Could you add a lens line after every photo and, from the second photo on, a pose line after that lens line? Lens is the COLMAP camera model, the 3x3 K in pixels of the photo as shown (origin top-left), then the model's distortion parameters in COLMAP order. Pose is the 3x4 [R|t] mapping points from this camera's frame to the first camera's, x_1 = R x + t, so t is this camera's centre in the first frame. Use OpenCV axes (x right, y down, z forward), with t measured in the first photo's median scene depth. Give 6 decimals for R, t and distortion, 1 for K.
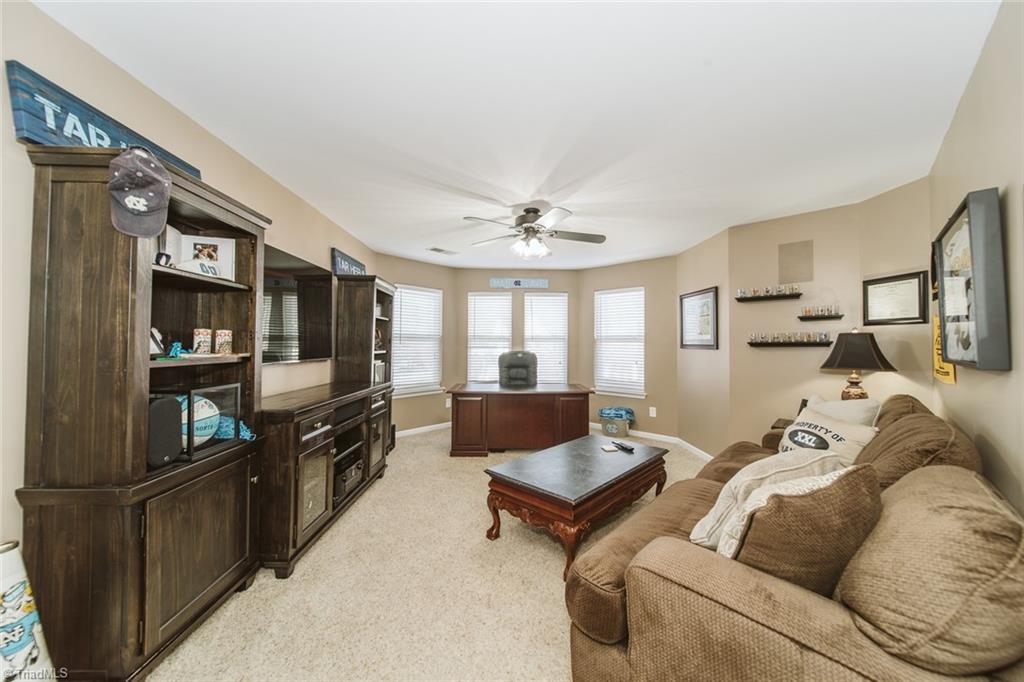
lens RADIAL K [[359.0, 0, 511.3], [0, 359.0, 338.6], [0, 0, 1]] dist [0.000729, -0.000192]
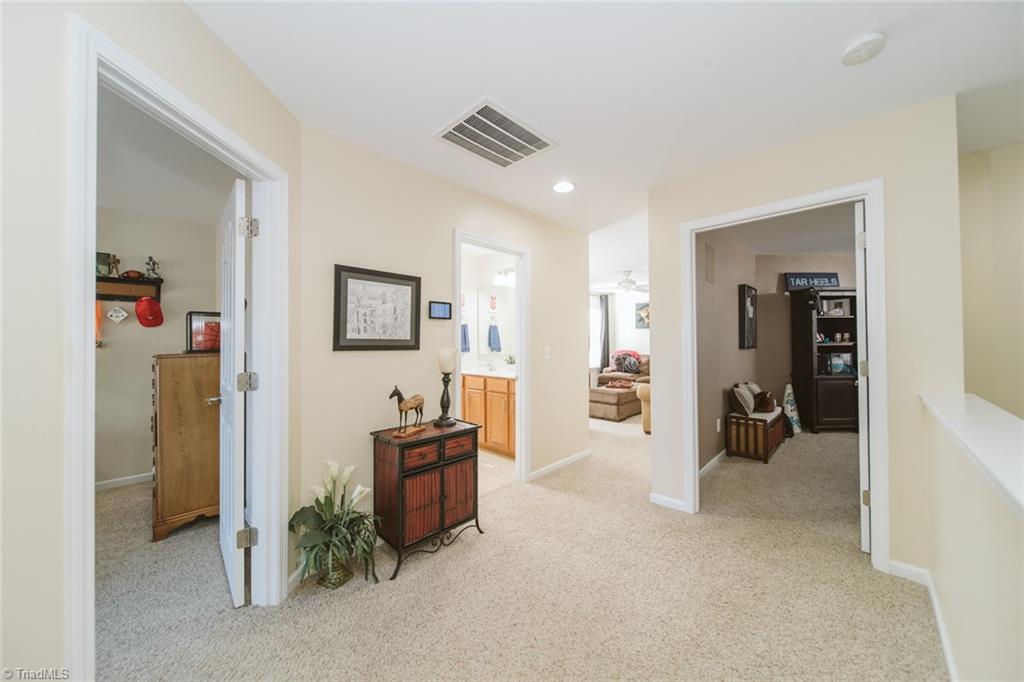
lens RADIAL K [[359.0, 0, 513.4], [0, 359.0, 335.7], [0, 0, 1]] dist [0.000729, -0.000192]
pose [[-0.004849, -0.023328, -0.999716, 1.001956], [0.019889, 0.999528, -0.023420, 0.003164], [0.999790, -0.019996, -0.004383, -0.777596]]
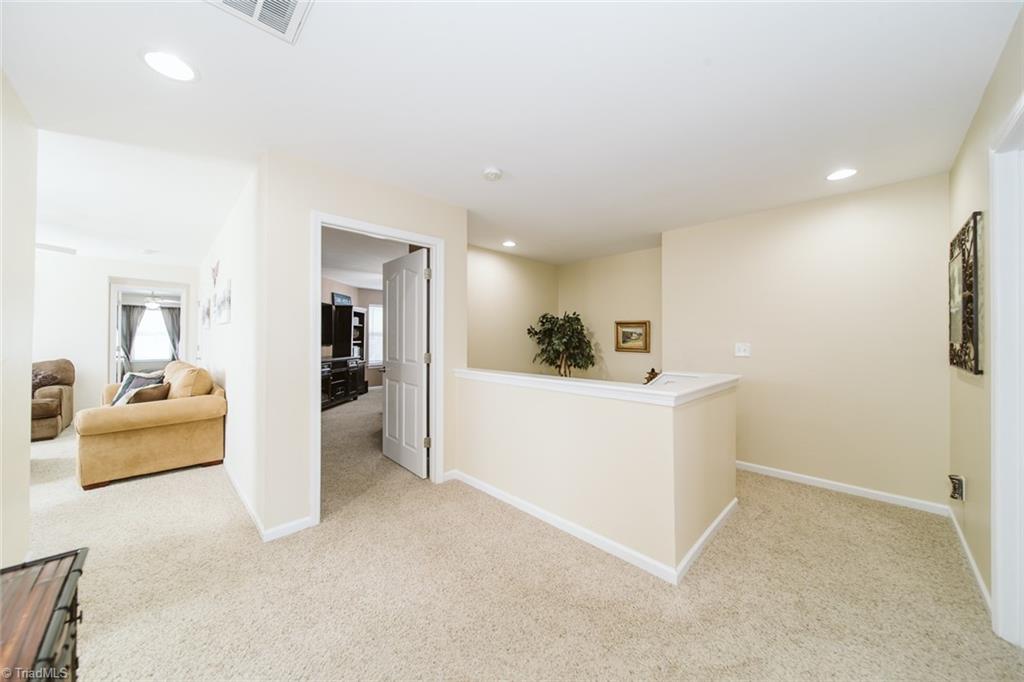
lens RADIAL K [[359.0, 0, 515.6], [0, 359.0, 341.0], [0, 0, 1]] dist [0.000729, -0.000192]
pose [[0.999761, -0.002080, -0.021758, 0.637758], [0.002512, 0.999799, 0.019878, -0.008235], [0.021713, -0.019928, 0.999566, -1.114284]]
